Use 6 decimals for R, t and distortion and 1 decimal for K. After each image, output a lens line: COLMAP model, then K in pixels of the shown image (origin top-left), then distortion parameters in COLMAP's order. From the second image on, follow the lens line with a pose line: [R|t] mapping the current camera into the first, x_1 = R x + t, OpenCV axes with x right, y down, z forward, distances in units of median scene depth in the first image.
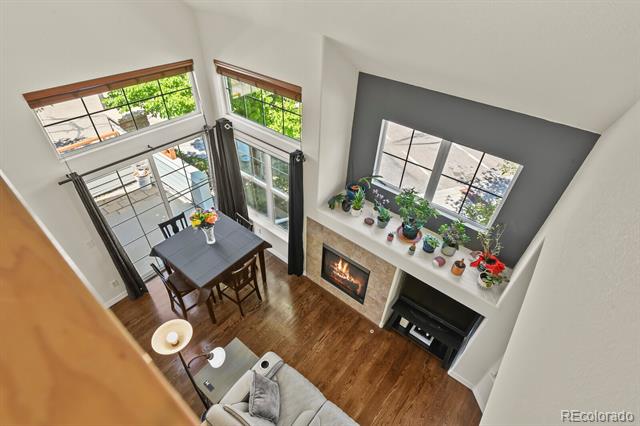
lens RADIAL K [[309.2, 0, 319.2], [0, 309.2, 214.7], [0, 0, 1]] dist [-0.005926, -0.002901]
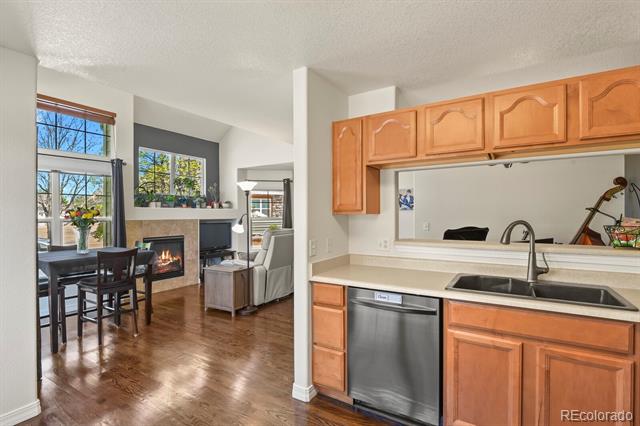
lens RADIAL K [[309.2, 0, 320.7], [0, 309.2, 214.2], [0, 0, 1]] dist [-0.005926, -0.002901]
pose [[-0.128553, -0.035136, 0.991080, -1.405373], [0.639270, 0.761089, 0.109902, 0.363402], [-0.758161, 0.647695, -0.075379, 0.546173]]
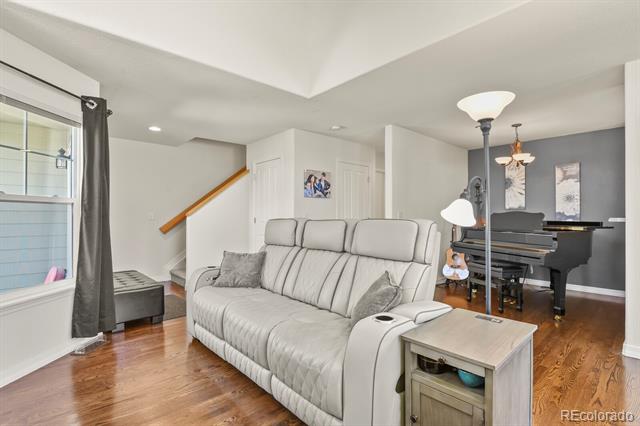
lens RADIAL K [[309.2, 0, 323.1], [0, 309.2, 215.6], [0, 0, 1]] dist [-0.005926, -0.002901]
pose [[-0.987755, -0.037225, 0.151507, -0.131027], [0.069487, 0.764504, 0.640863, 0.060640], [-0.139684, 0.643544, -0.752556, 1.057658]]
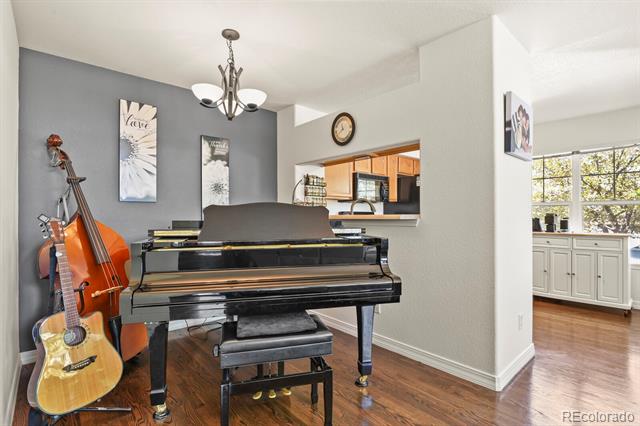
lens RADIAL K [[309.2, 0, 320.1], [0, 309.2, 214.0], [0, 0, 1]] dist [-0.005926, -0.002901]
pose [[-0.163940, -0.040786, -0.985627, -0.119337], [-0.637109, 0.767192, 0.074223, 0.672730], [0.753138, 0.640119, -0.151759, 0.343222]]
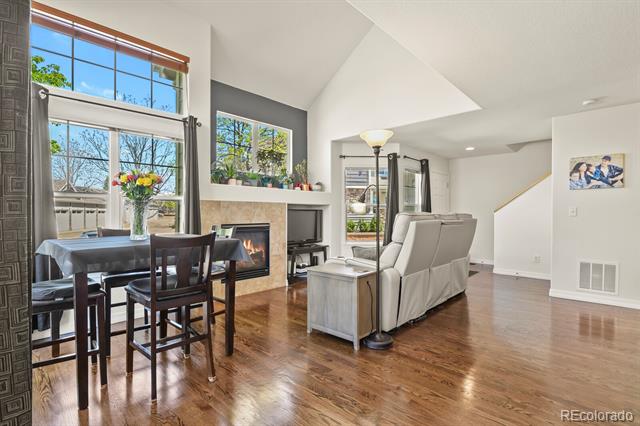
lens RADIAL K [[309.2, 0, 320.1], [0, 309.2, 215.4], [0, 0, 1]] dist [-0.005926, -0.002901]
pose [[0.077664, -0.043184, 0.996044, -0.973782], [0.642559, 0.766050, -0.016890, 0.301449], [-0.762290, 0.641328, 0.087243, 0.739715]]
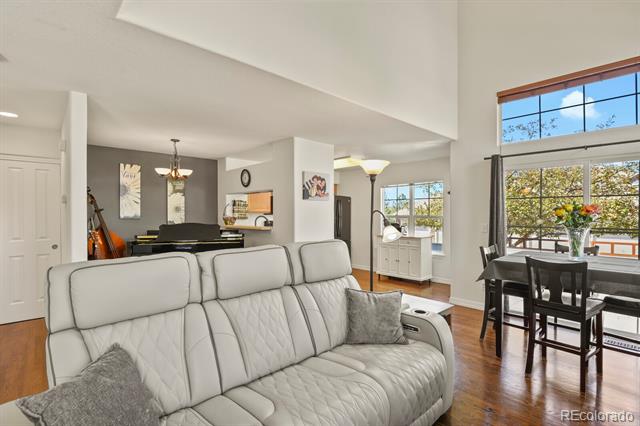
lens RADIAL K [[309.2, 0, 320.2], [0, 309.2, 214.8], [0, 0, 1]] dist [-0.005926, -0.002901]
pose [[-0.147301, -0.034833, -0.988478, 0.421593], [-0.640697, 0.764729, 0.068527, 0.353311], [0.753531, 0.643410, -0.134963, 0.672465]]
